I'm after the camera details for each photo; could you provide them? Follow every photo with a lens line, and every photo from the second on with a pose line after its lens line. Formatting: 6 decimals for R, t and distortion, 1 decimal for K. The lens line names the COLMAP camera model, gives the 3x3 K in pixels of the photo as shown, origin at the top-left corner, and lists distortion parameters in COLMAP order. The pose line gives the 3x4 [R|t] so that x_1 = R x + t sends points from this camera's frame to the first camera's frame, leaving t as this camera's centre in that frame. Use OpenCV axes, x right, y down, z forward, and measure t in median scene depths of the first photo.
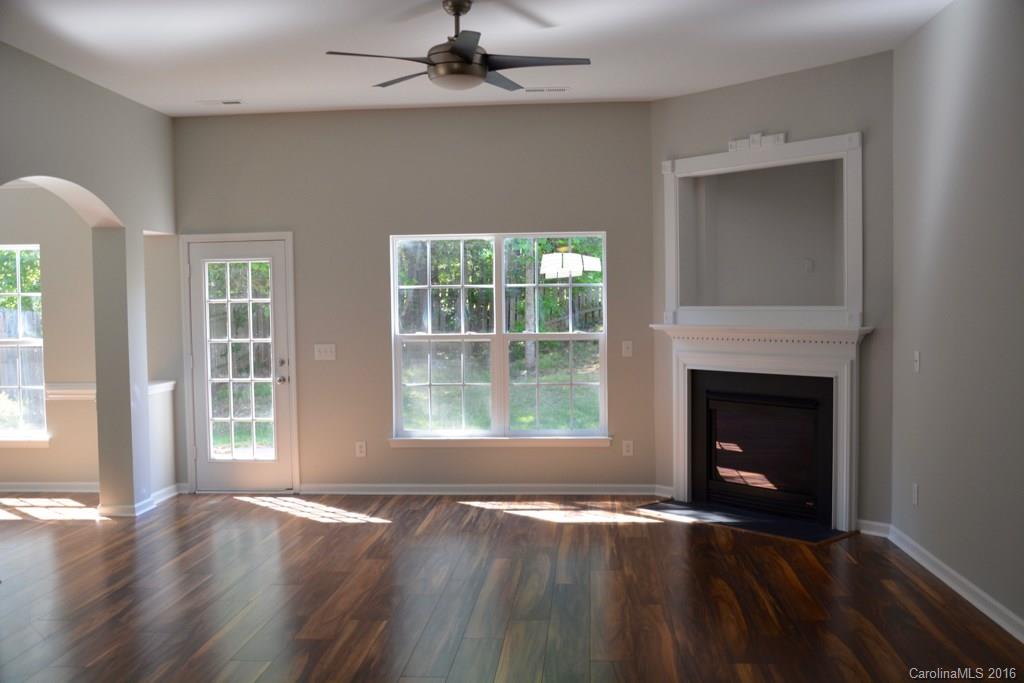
lens RADIAL K [[965.4, 0, 512.0], [0, 965.4, 341.5], [0, 0, 1]] dist [-0.076518, -0.004837]
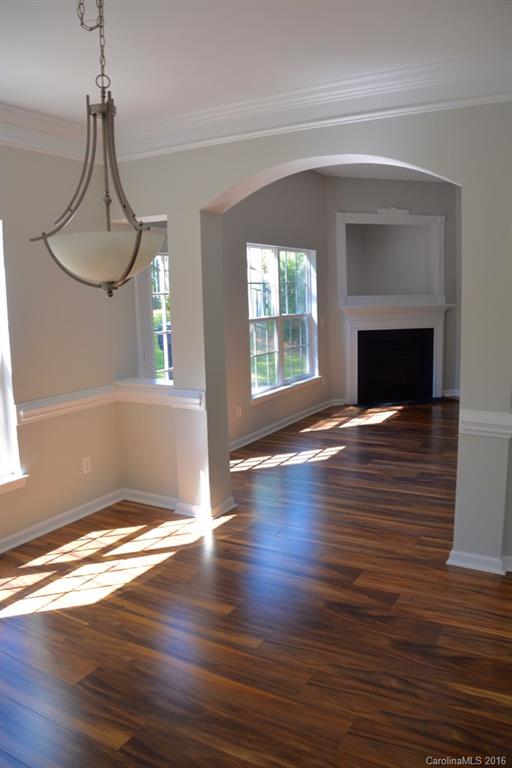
lens RADIAL K [[599.8, 0, 256.0], [0, 599.8, 384.0], [0, 0, 1]] dist [-0.166571, 0.086840]
pose [[0.416370, -0.137690, 0.898709, -0.924333], [0.058221, 0.990475, 0.124776, -0.023514], [-0.907329, 0.000371, 0.420421, 0.703915]]
